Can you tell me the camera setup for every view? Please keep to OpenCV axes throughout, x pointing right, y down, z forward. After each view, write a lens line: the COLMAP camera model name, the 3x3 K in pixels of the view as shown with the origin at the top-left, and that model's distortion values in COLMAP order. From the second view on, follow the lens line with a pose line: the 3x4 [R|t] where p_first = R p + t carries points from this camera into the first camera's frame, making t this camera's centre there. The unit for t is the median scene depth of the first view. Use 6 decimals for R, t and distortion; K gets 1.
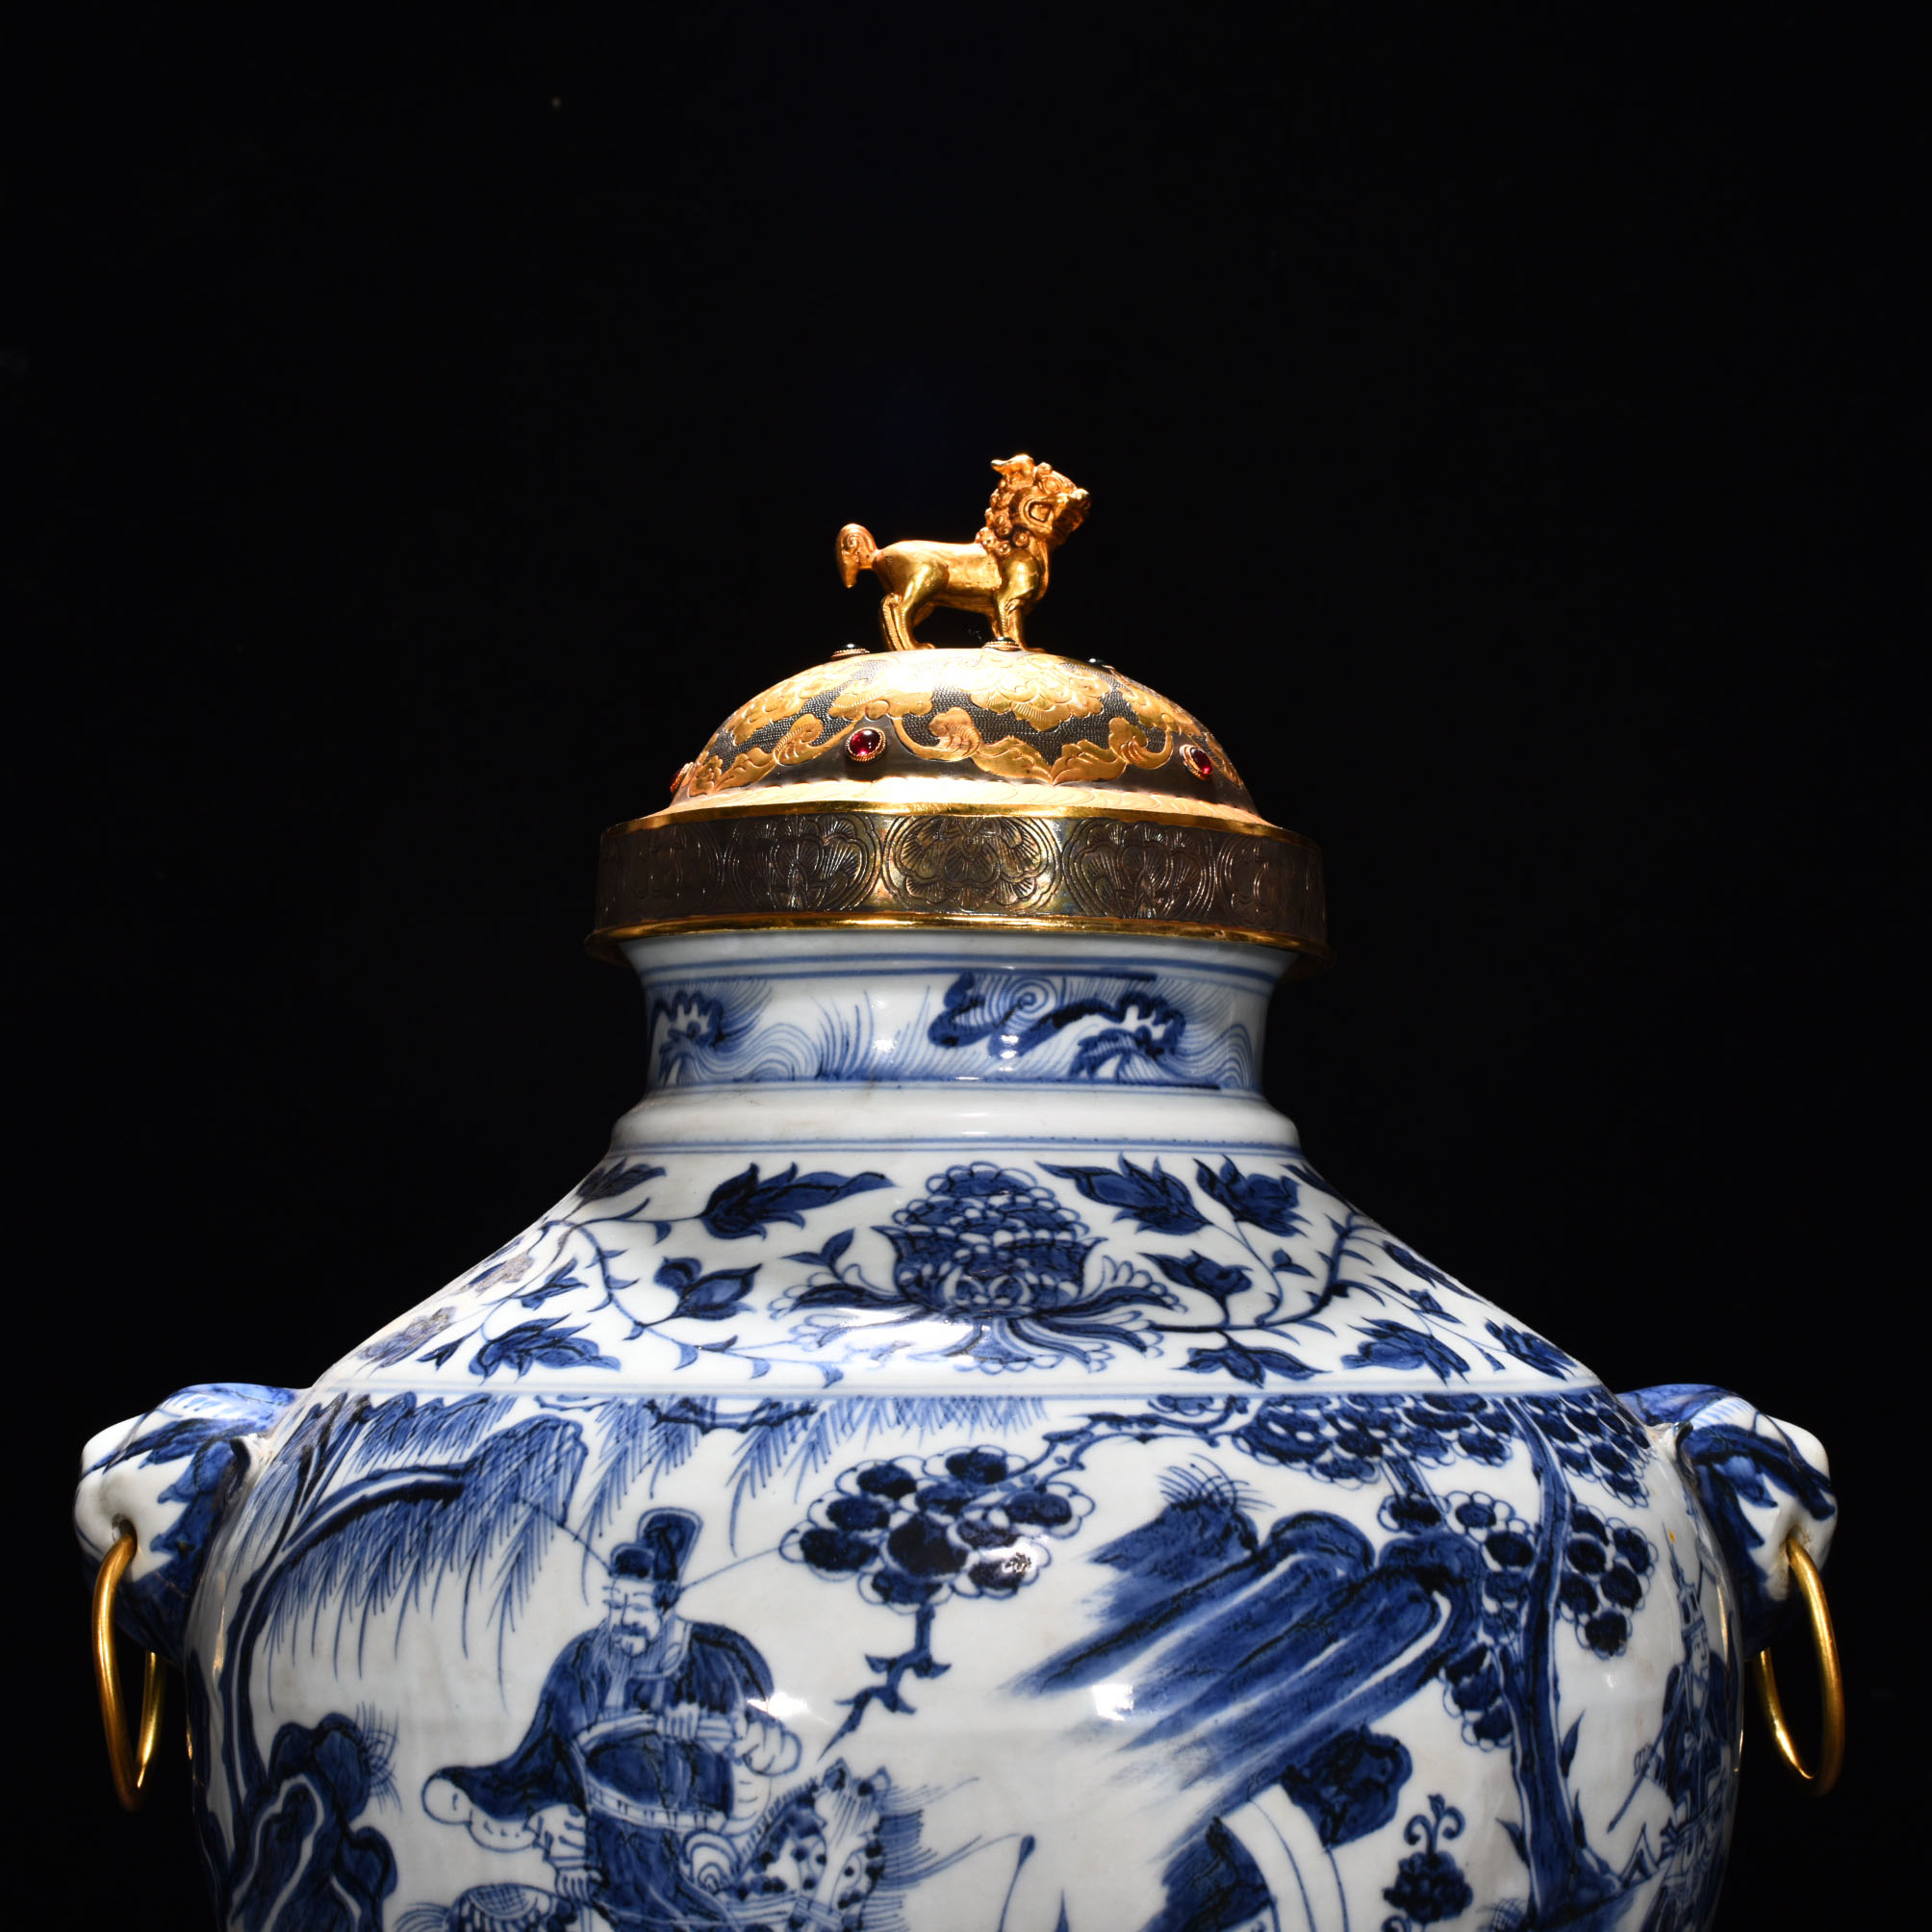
lens RADIAL K [[4320.7, 0, 966.0], [0, 4320.7, 966.0], [0, 0, 1]] dist [-0.179404, 0.127550]
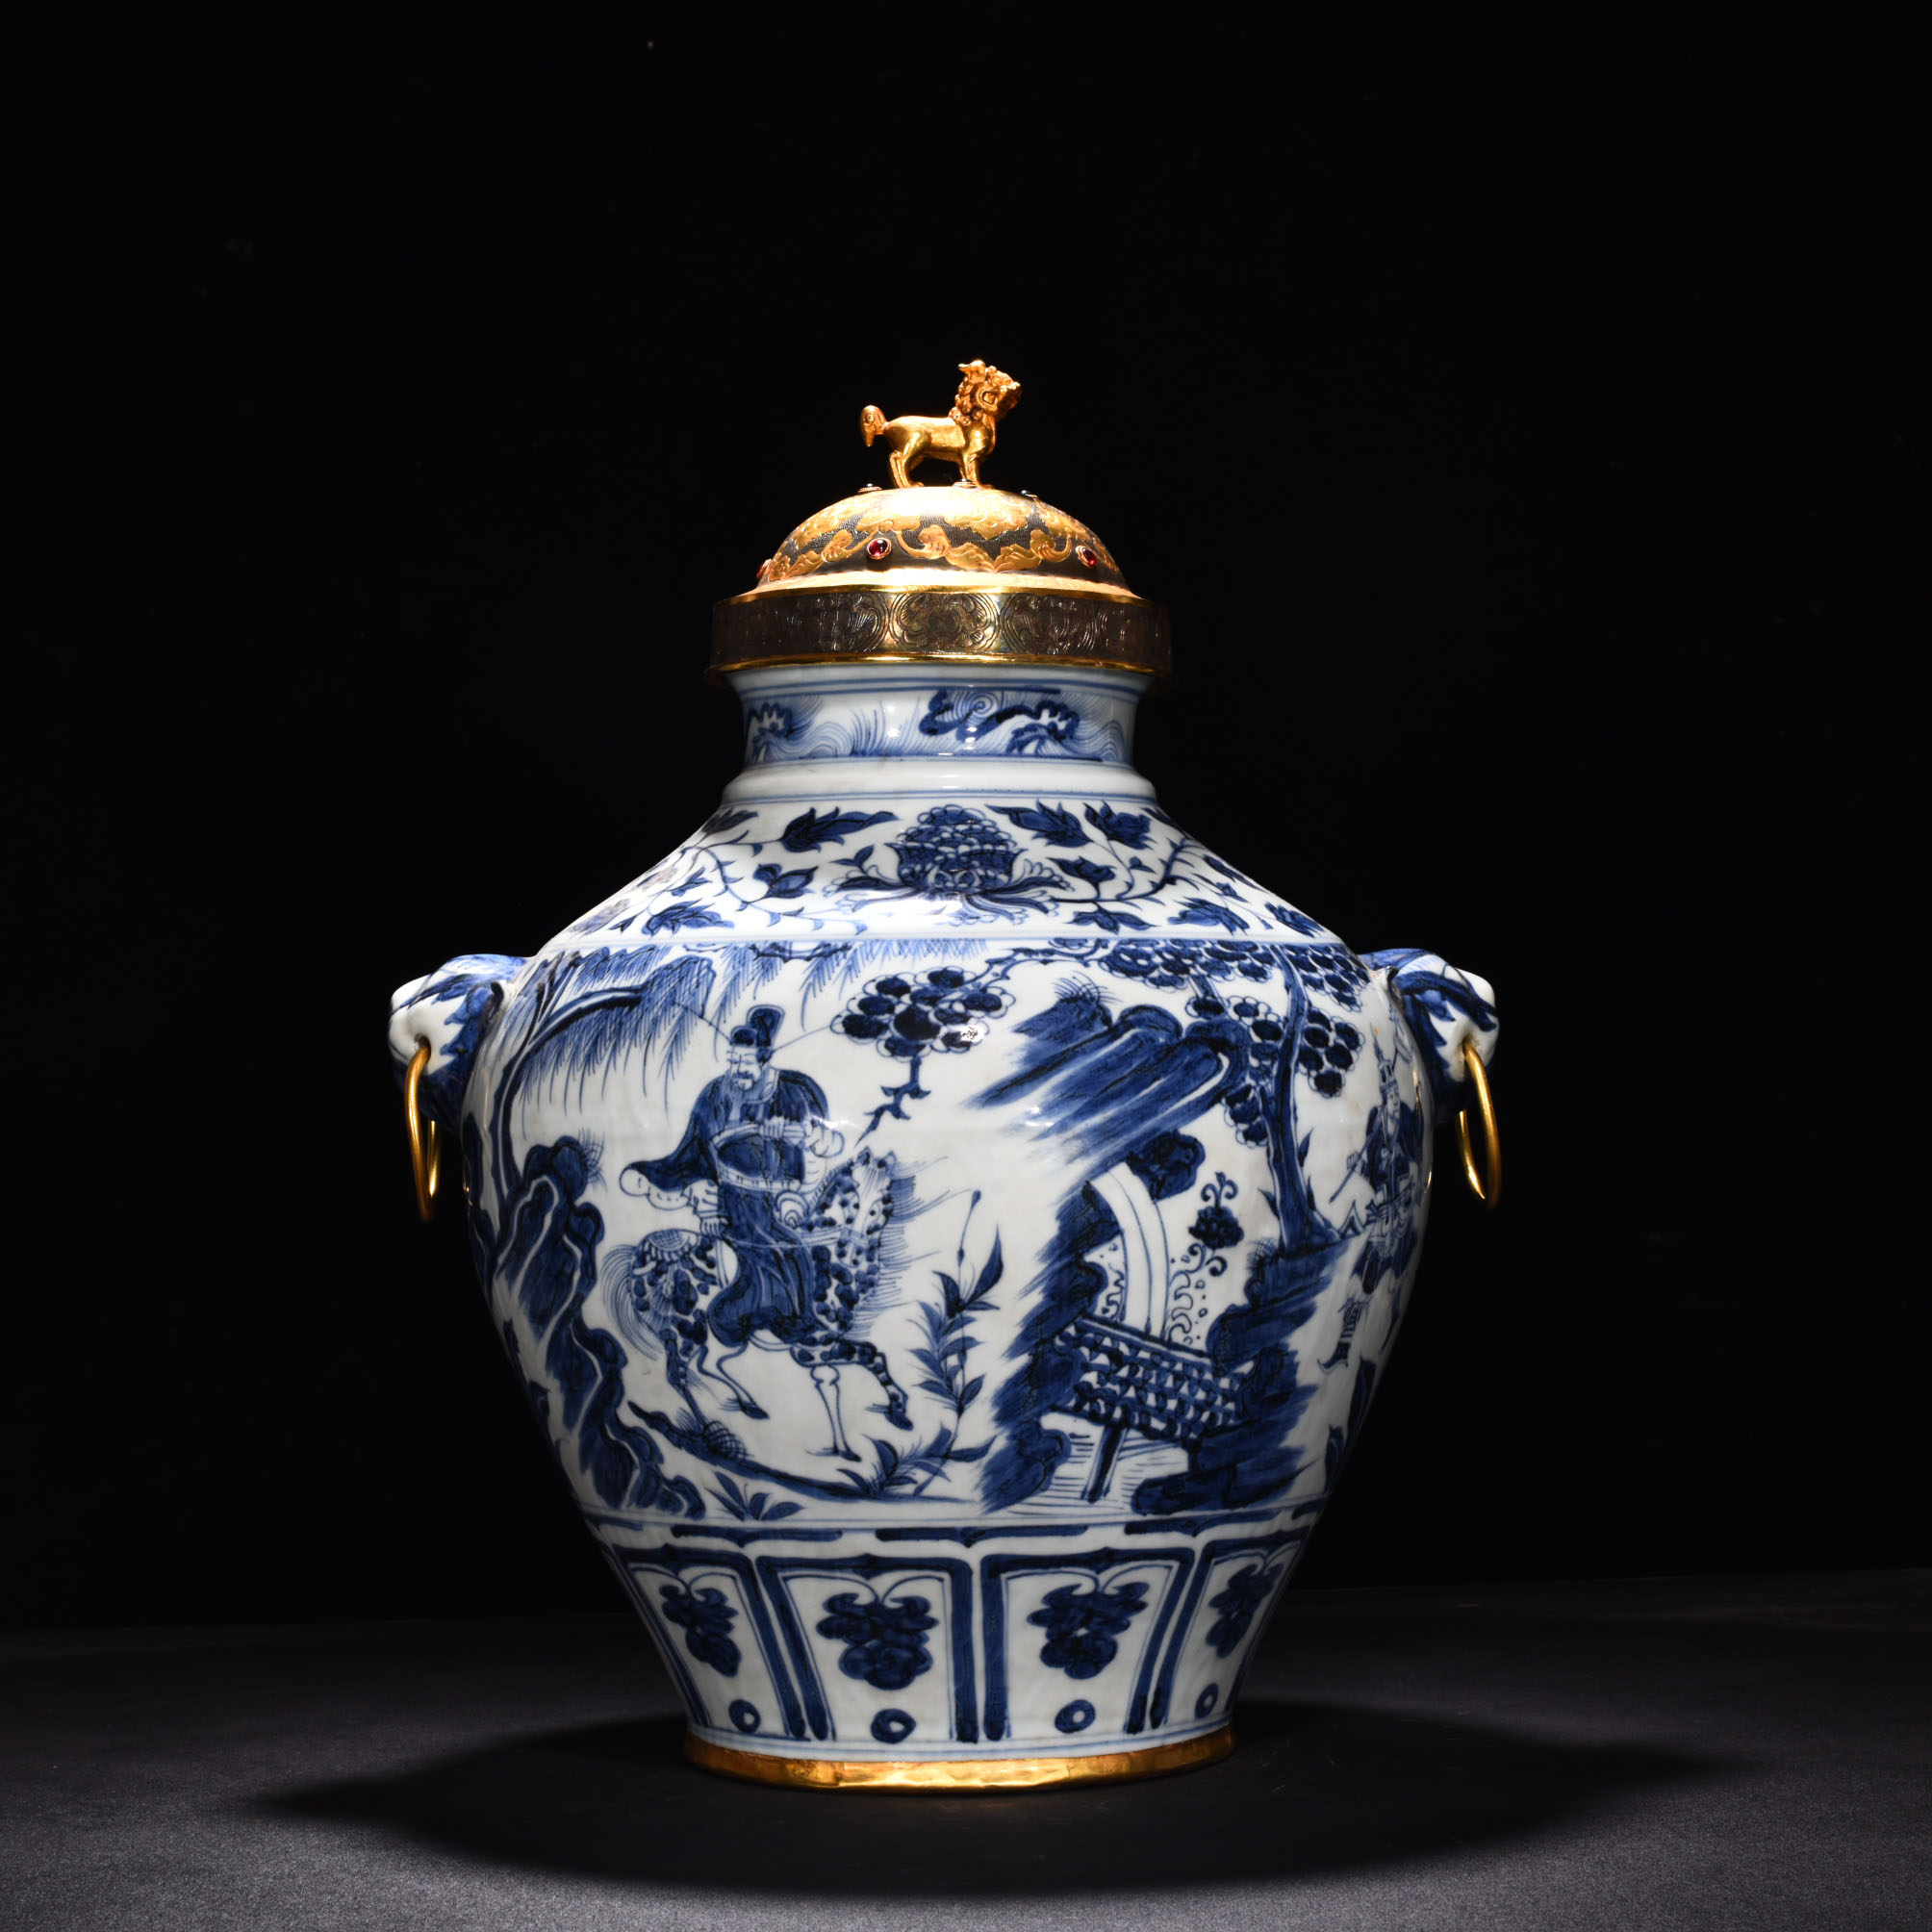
lens RADIAL K [[4320.7, 0, 966.0], [0, 4320.7, 966.0], [0, 0, 1]] dist [-0.179404, 0.127550]
pose [[0.999894, -0.008705, -0.011685, 0.029869], [0.009364, 0.998292, 0.057660, 0.013080], [0.011163, -0.057764, 0.998268, -0.689380]]
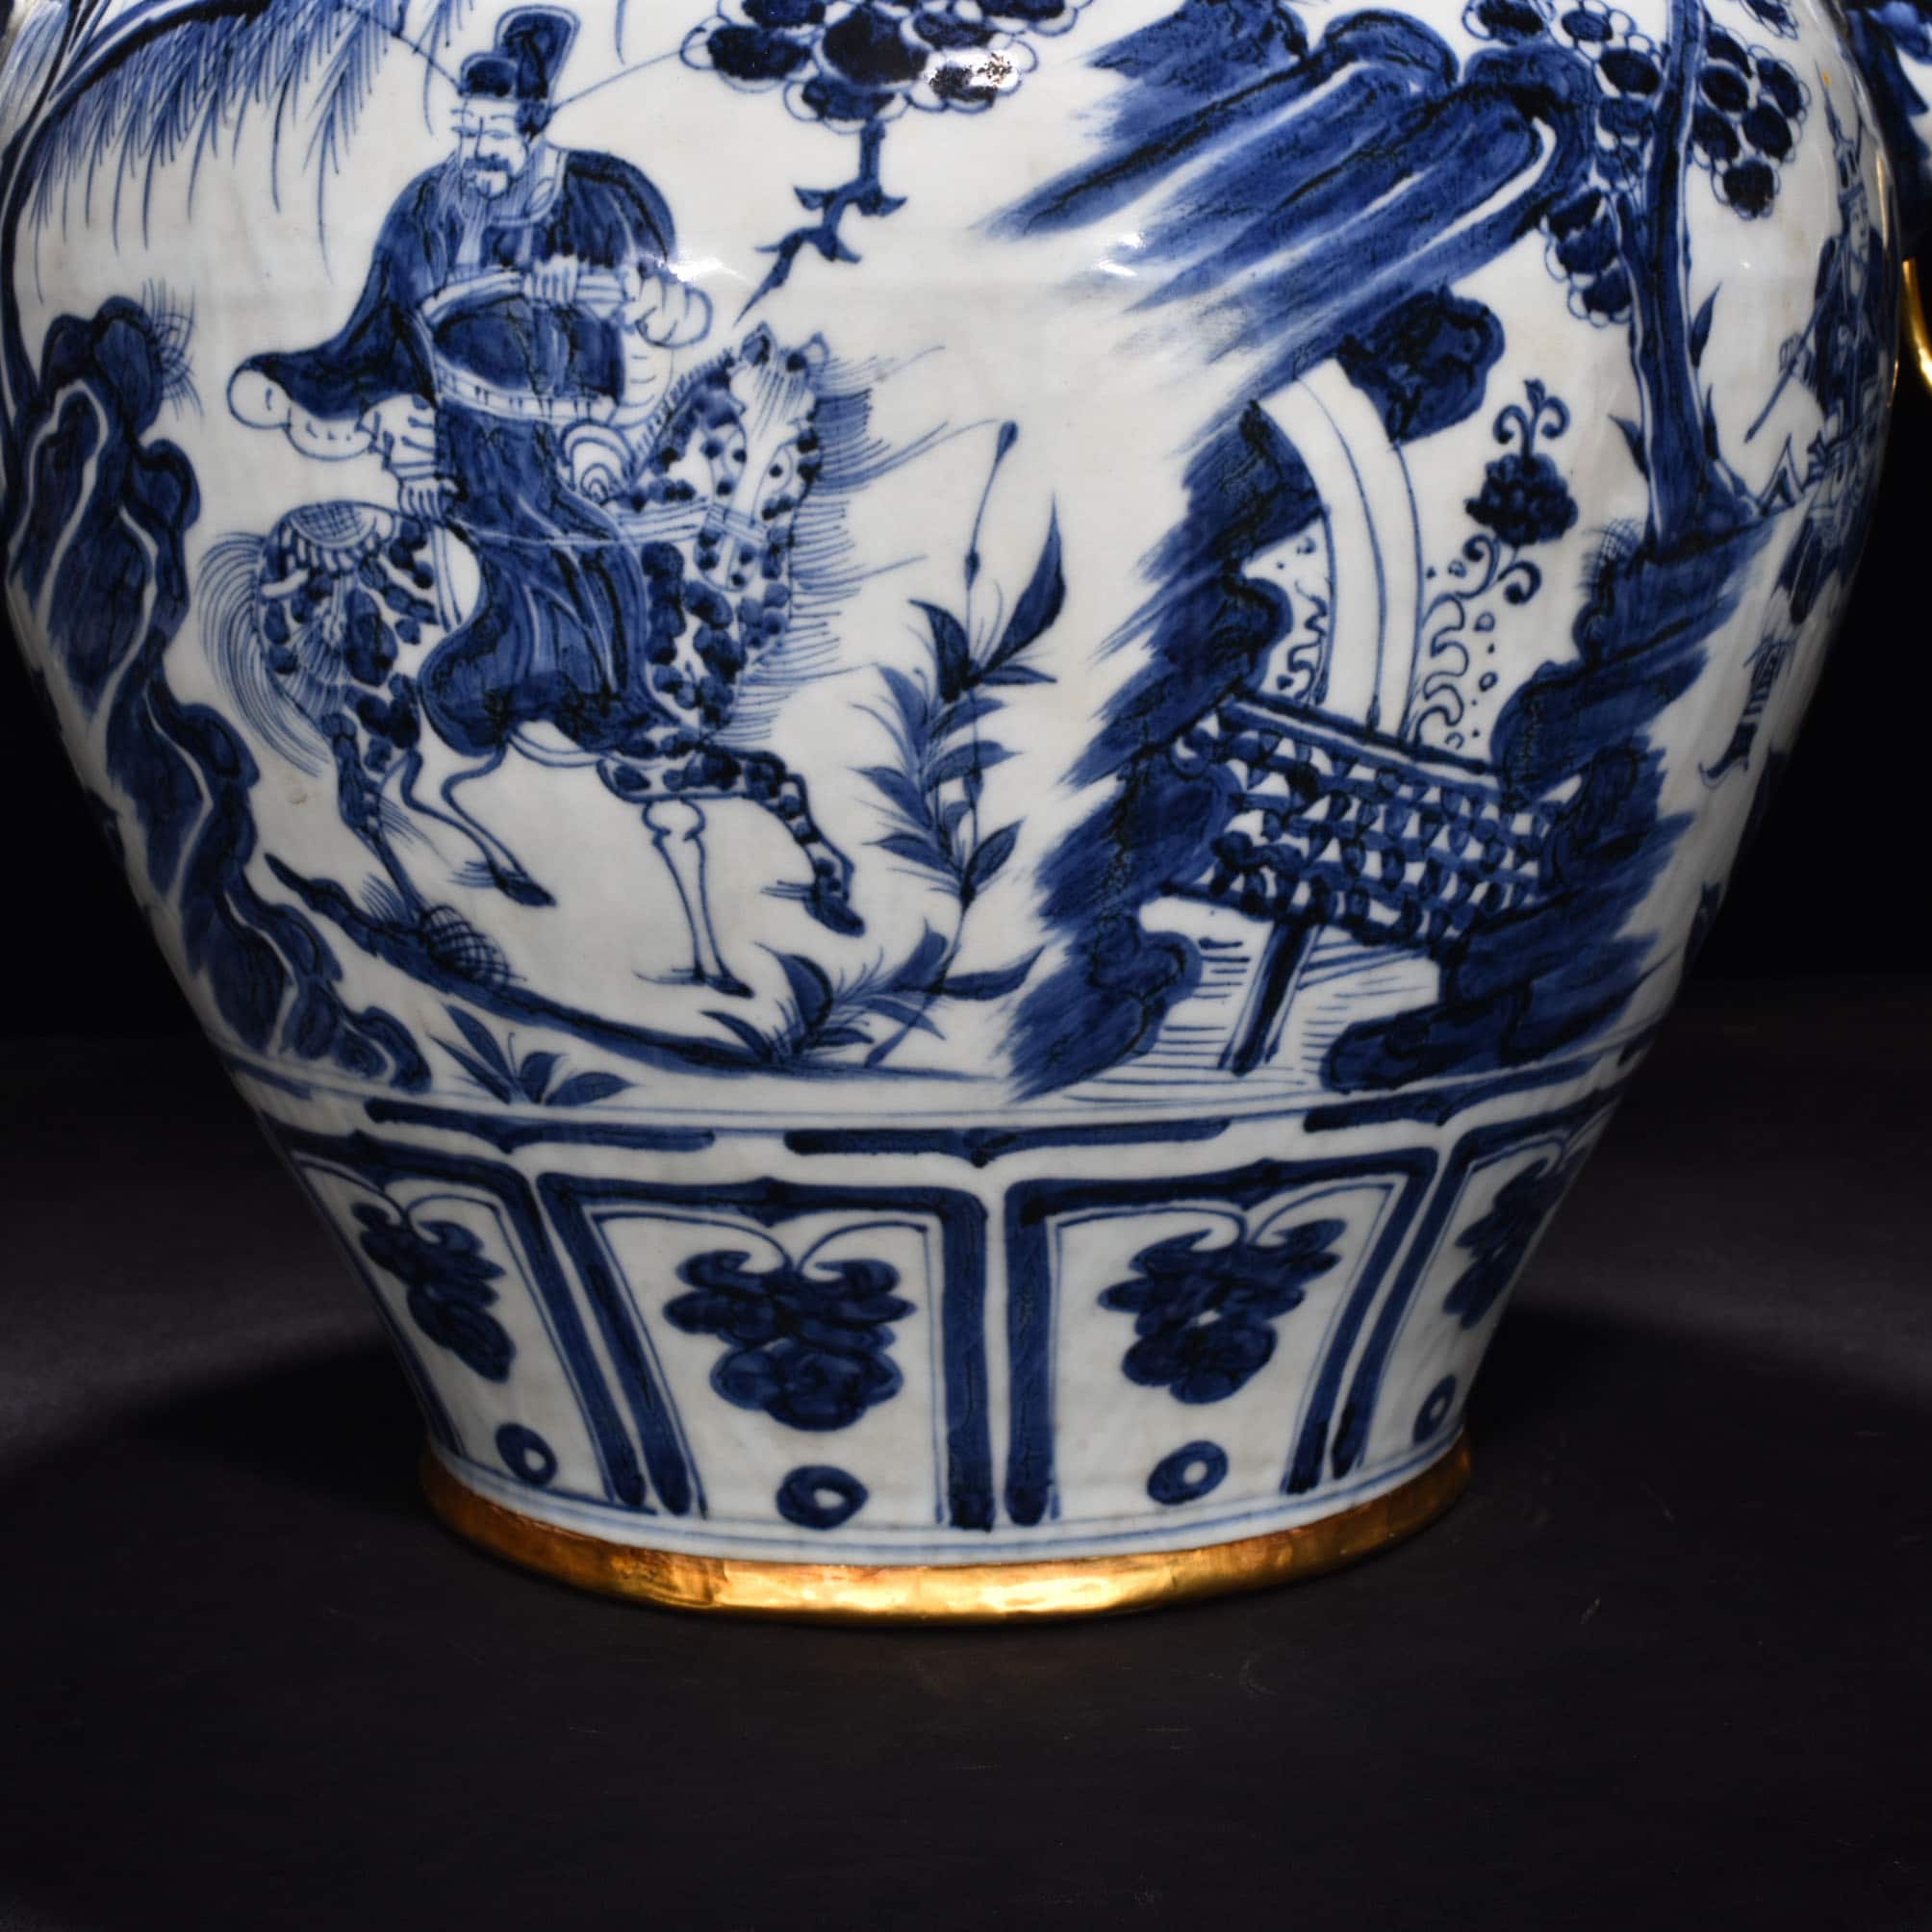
lens RADIAL K [[4388.4, 0, 966.0], [0, 4388.4, 966.0], [0, 0, 1]] dist [-0.191749, 0.103371]
pose [[0.999948, -0.006387, 0.007897, 0.000036], [0.004087, 0.964832, 0.262835, 0.087261], [-0.009297, -0.262789, 0.964808, 0.210482]]
